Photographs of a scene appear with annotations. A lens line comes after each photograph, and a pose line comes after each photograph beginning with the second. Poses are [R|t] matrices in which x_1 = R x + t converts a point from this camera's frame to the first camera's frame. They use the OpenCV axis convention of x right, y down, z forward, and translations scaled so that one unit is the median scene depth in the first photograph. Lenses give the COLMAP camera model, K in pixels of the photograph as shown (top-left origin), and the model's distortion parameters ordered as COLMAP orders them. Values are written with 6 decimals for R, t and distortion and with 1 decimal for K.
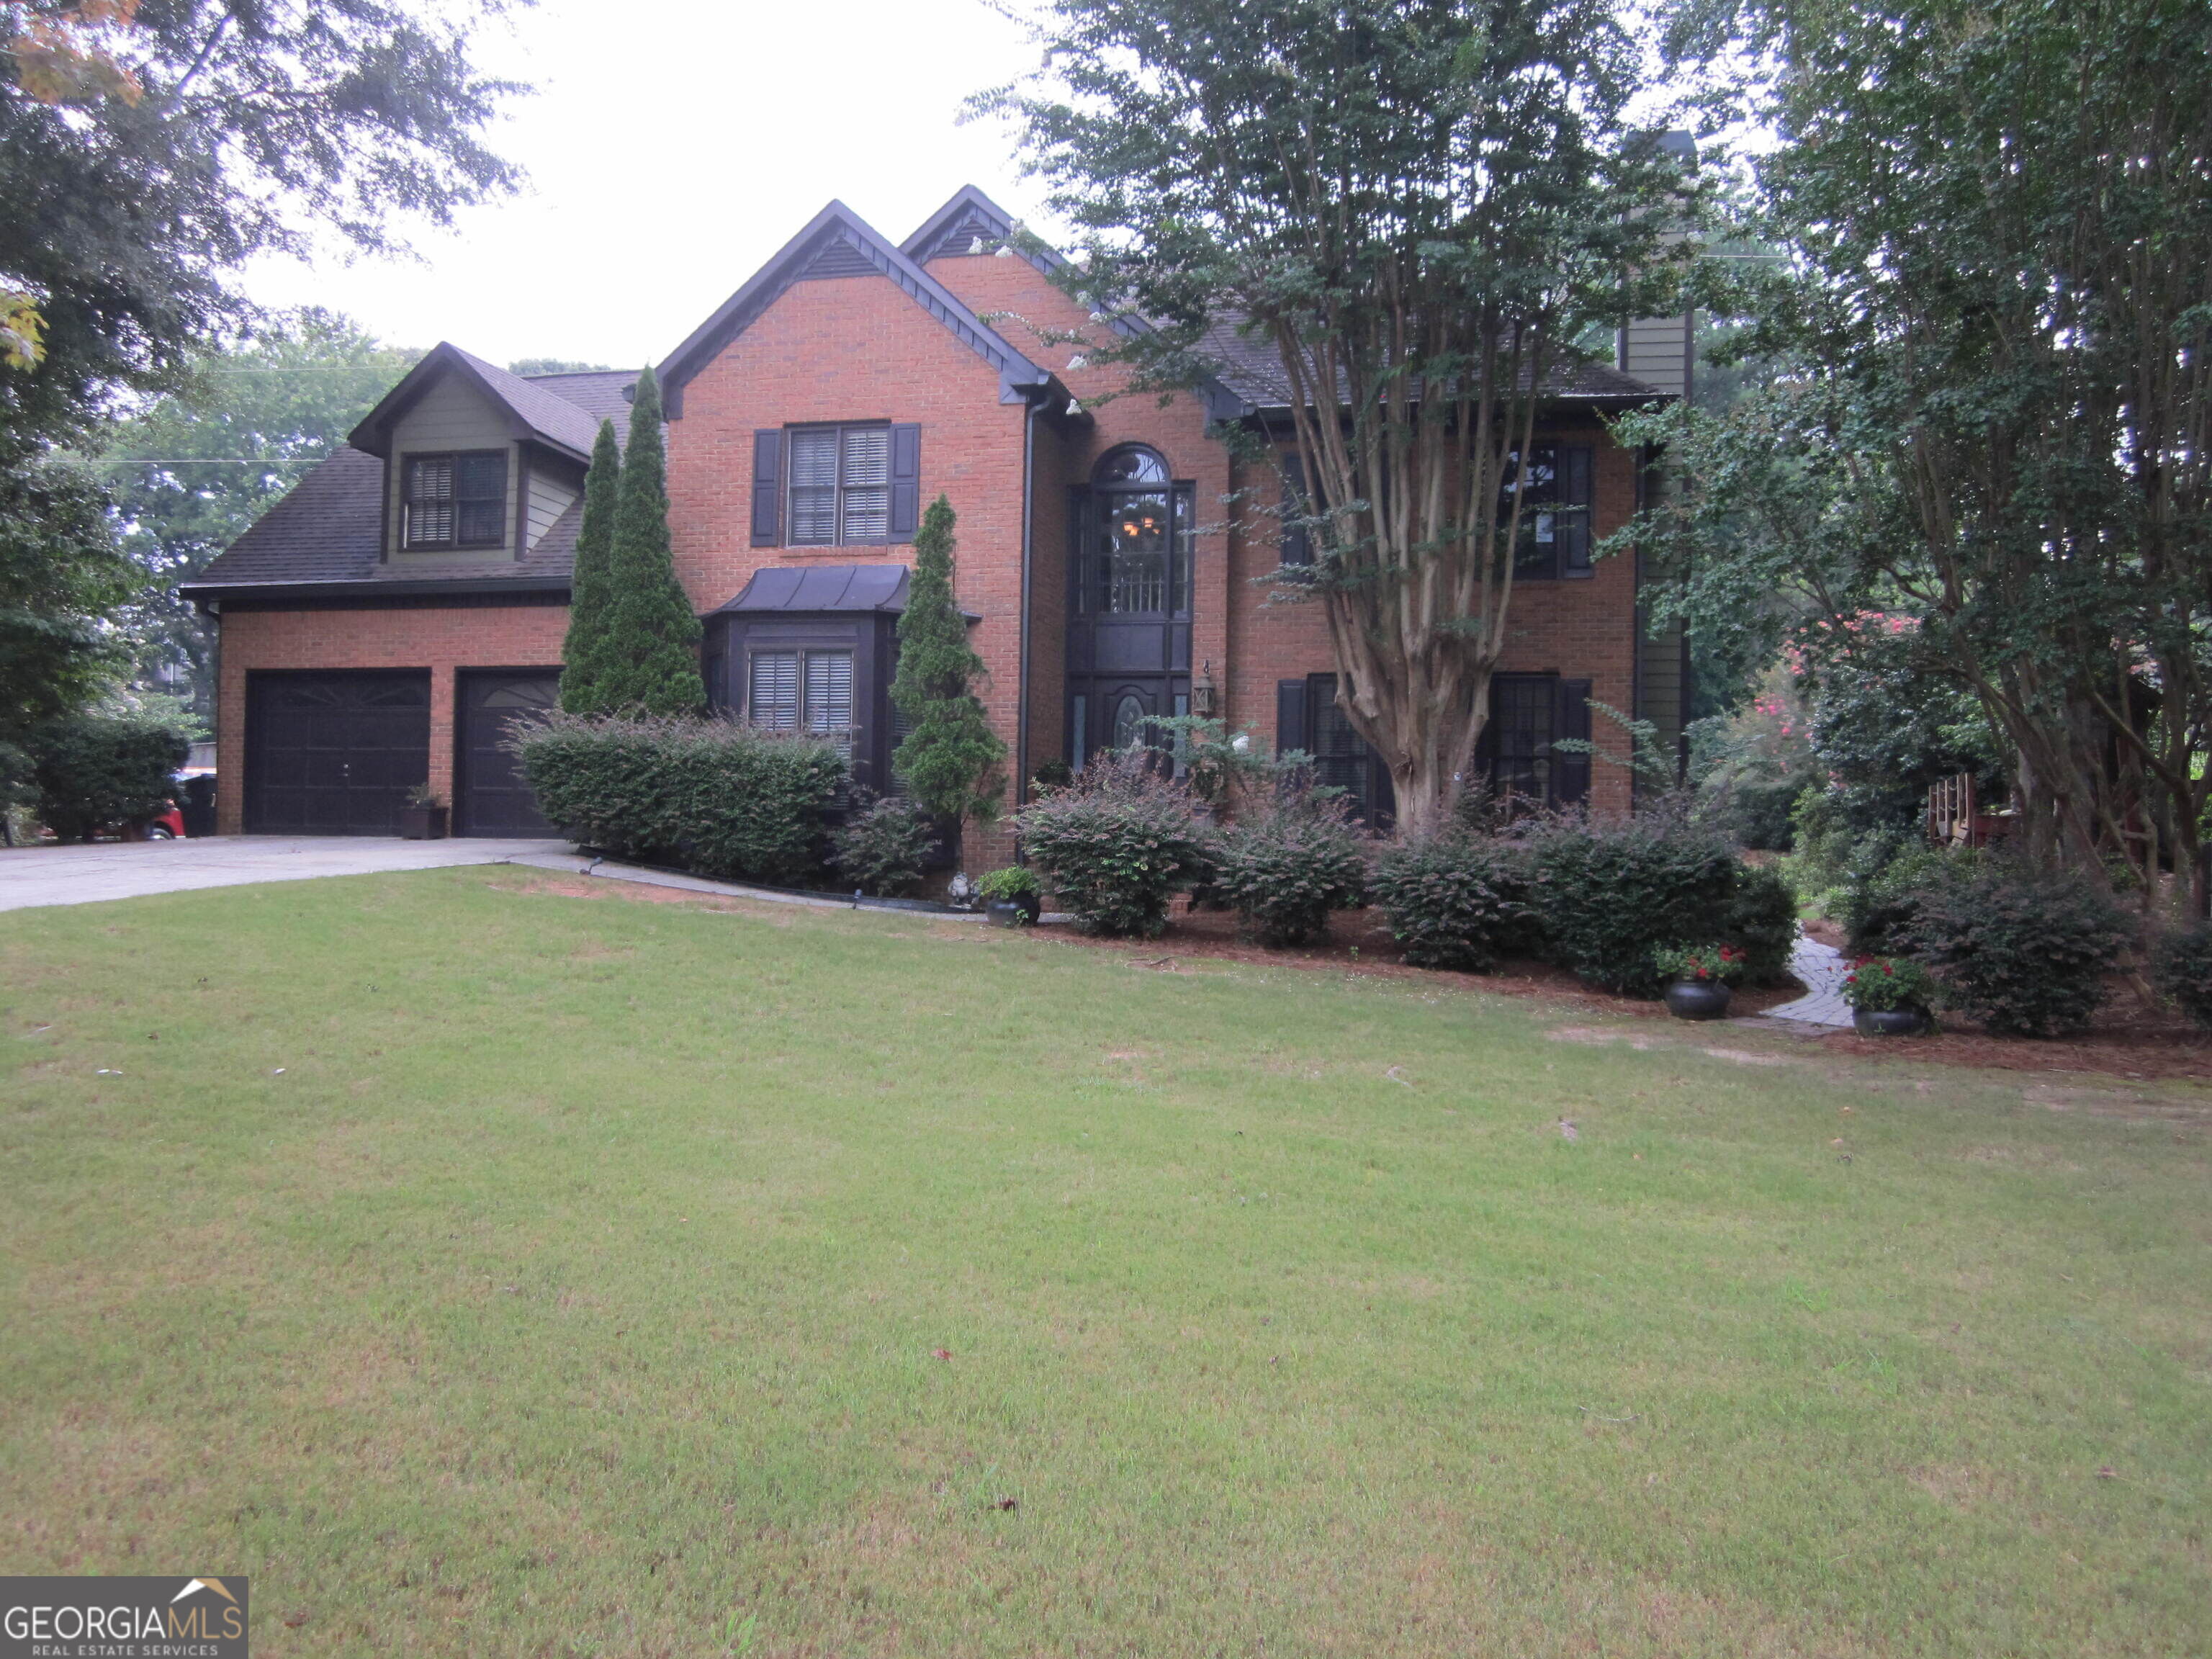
lens RADIAL K [[1856.1, 0, 1106.0], [0, 1856.1, 829.5], [0, 0, 1]] dist [-0.030930, 0.002435]
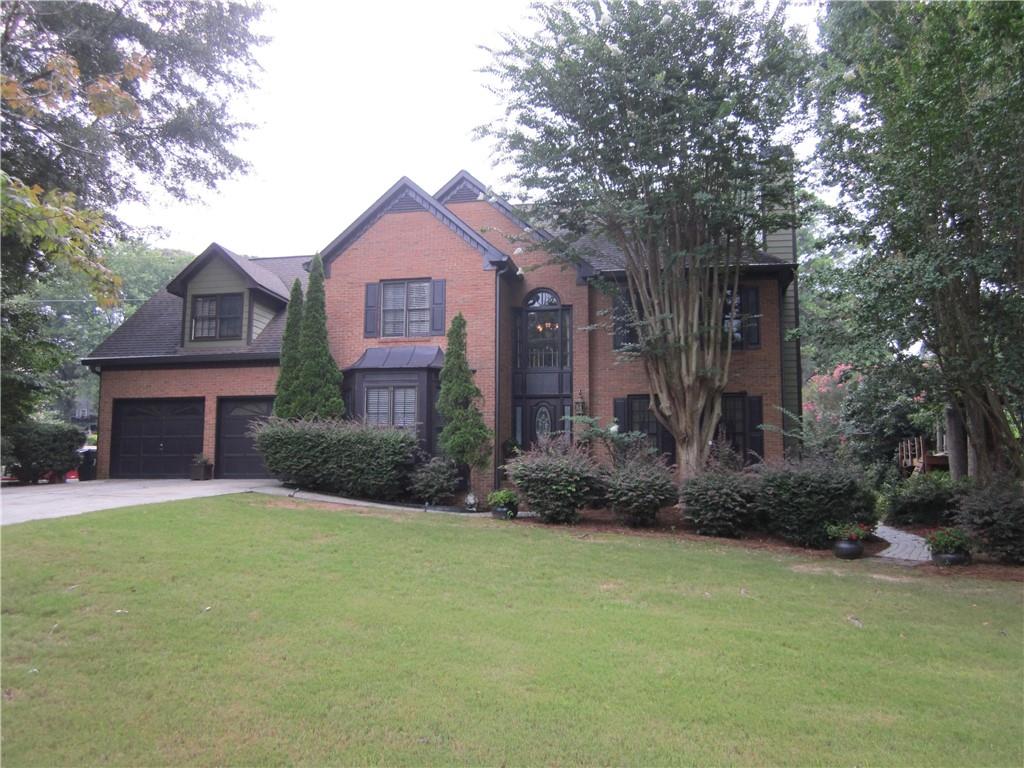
lens RADIAL K [[859.2, 0, 512.0], [0, 859.2, 384.0], [0, 0, 1]] dist [-0.030930, 0.002435]
pose [[0.999071, -0.011823, 0.041439, -0.067776], [0.015777, 0.995215, -0.096424, -0.004322], [-0.040100, 0.096989, 0.994477, 0.033188]]
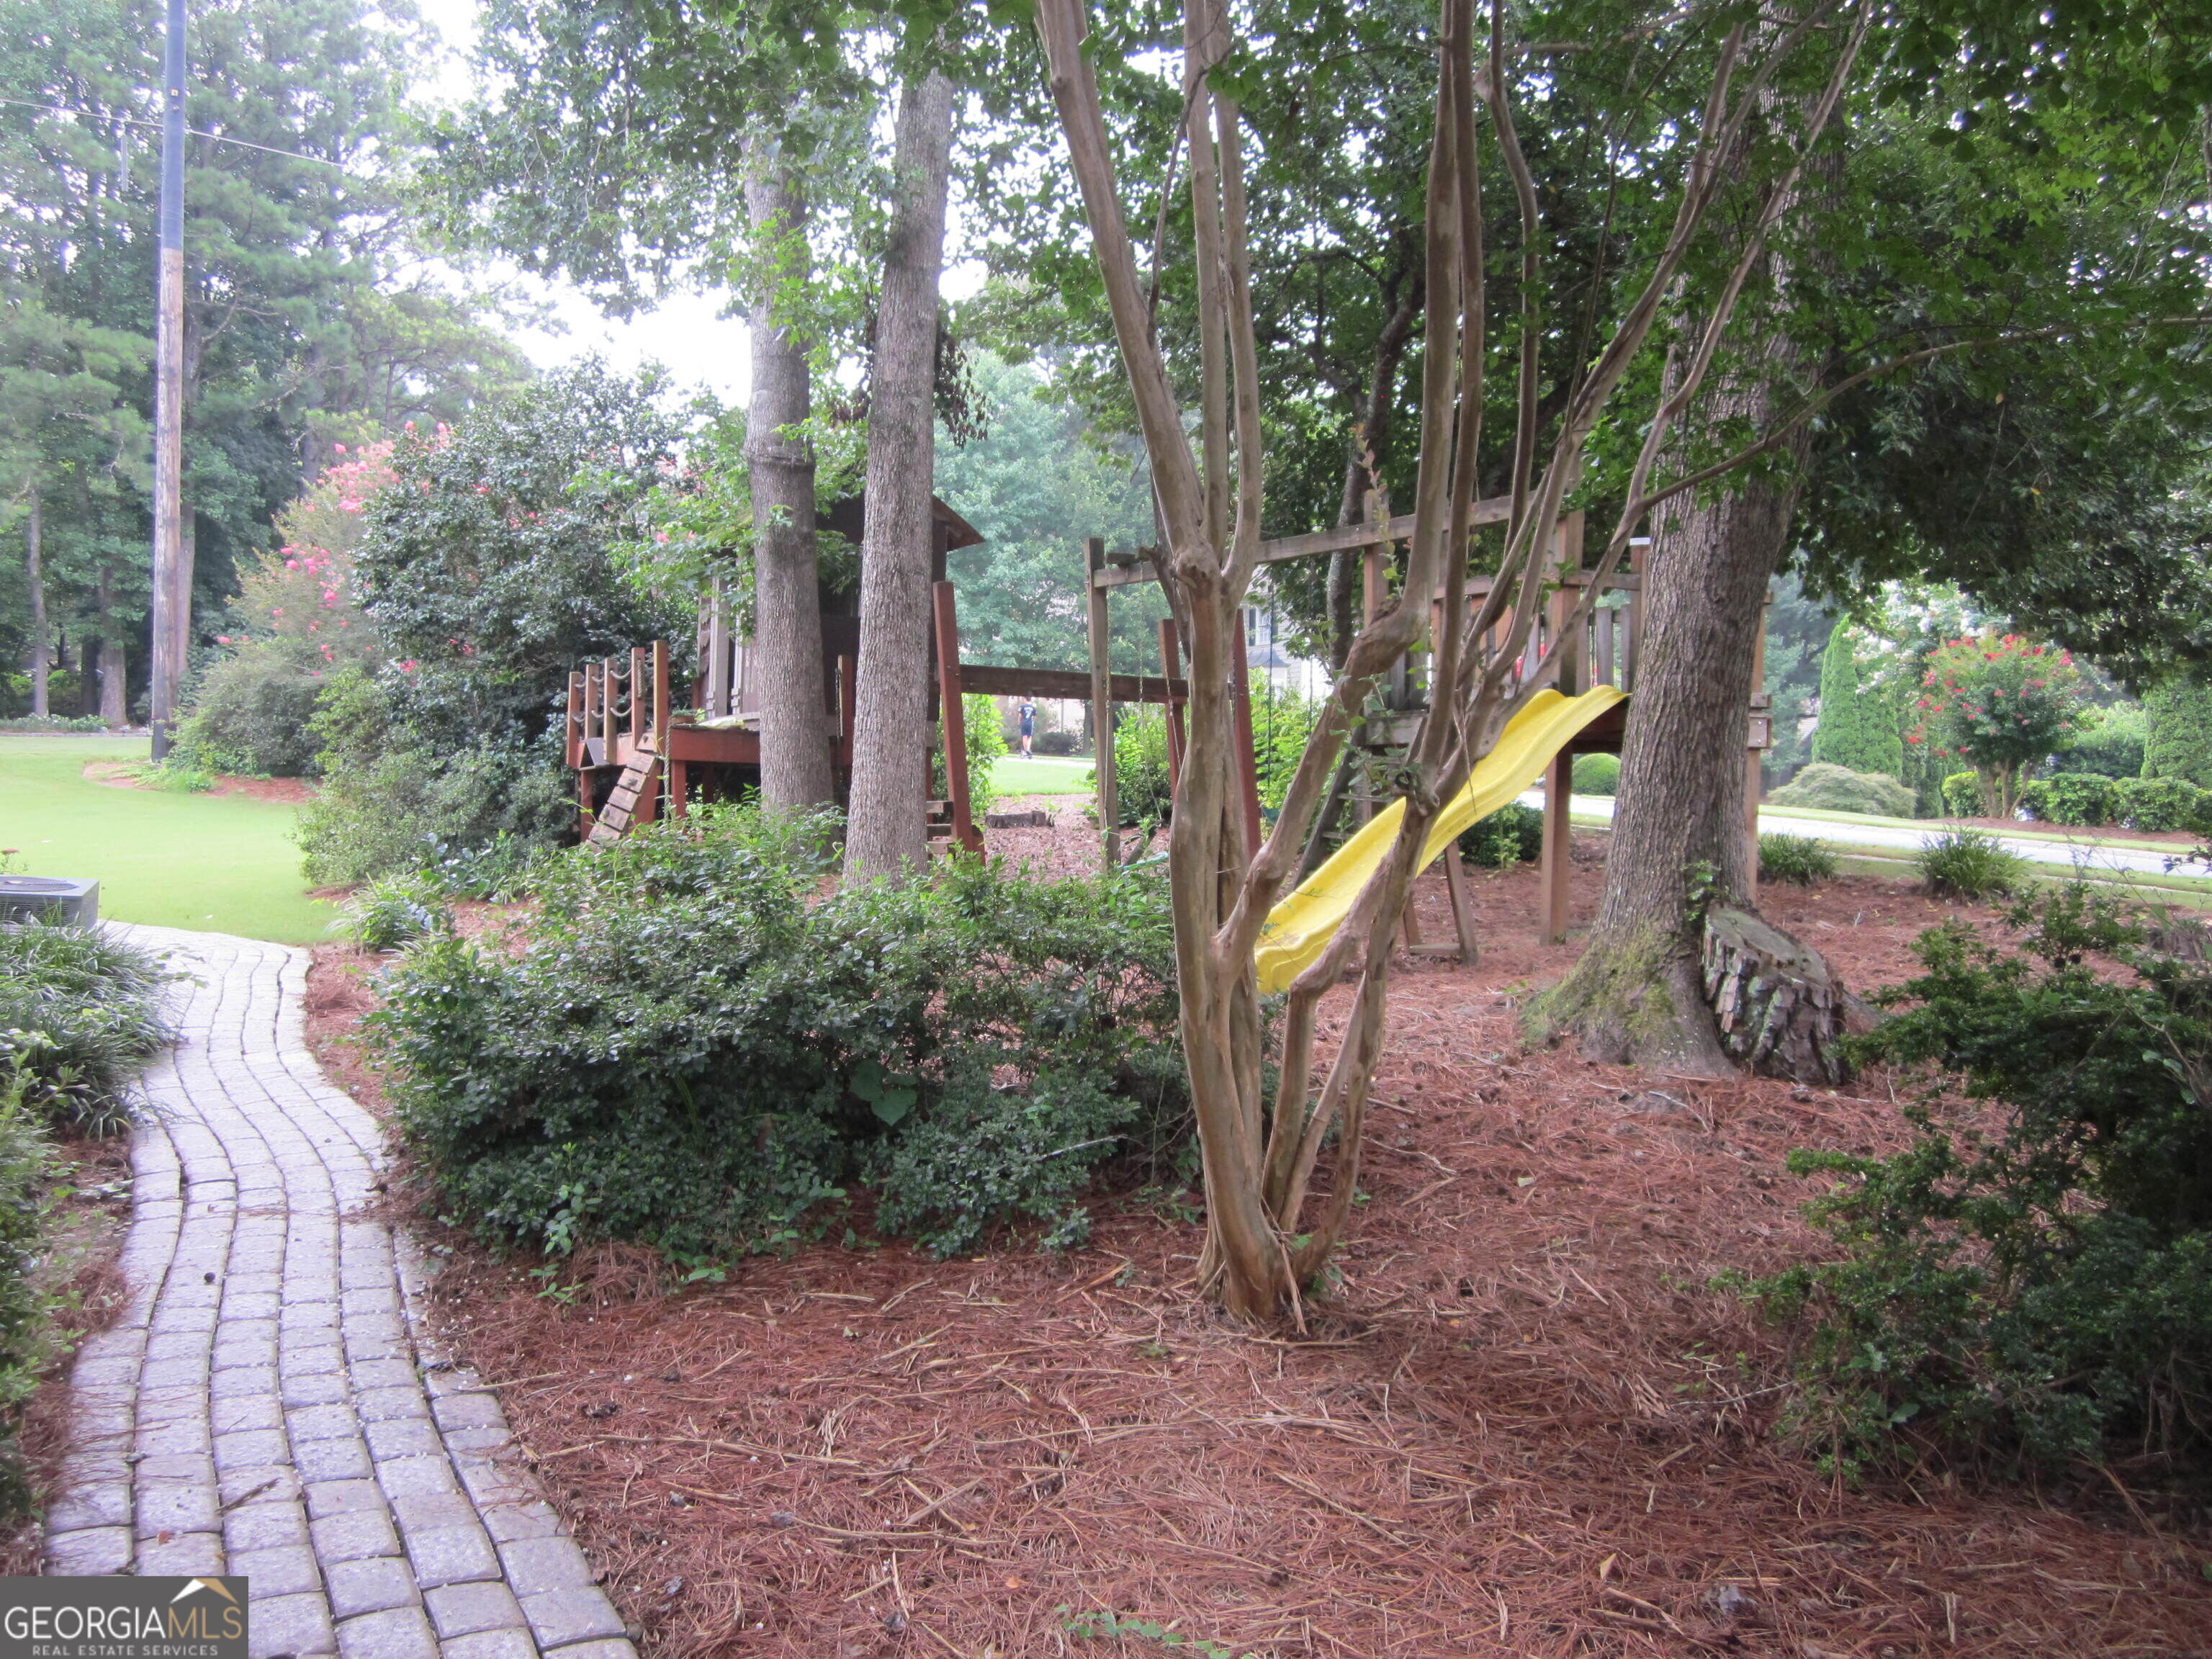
lens RADIAL K [[1856.1, 0, 1106.0], [0, 1856.1, 829.5], [0, 0, 1]] dist [-0.030930, 0.002435]
pose [[0.741425, -0.009002, 0.670976, 0.296436], [-0.020187, 0.999158, 0.035711, 0.000003], [-0.670732, -0.040022, 0.740619, 0.734859]]
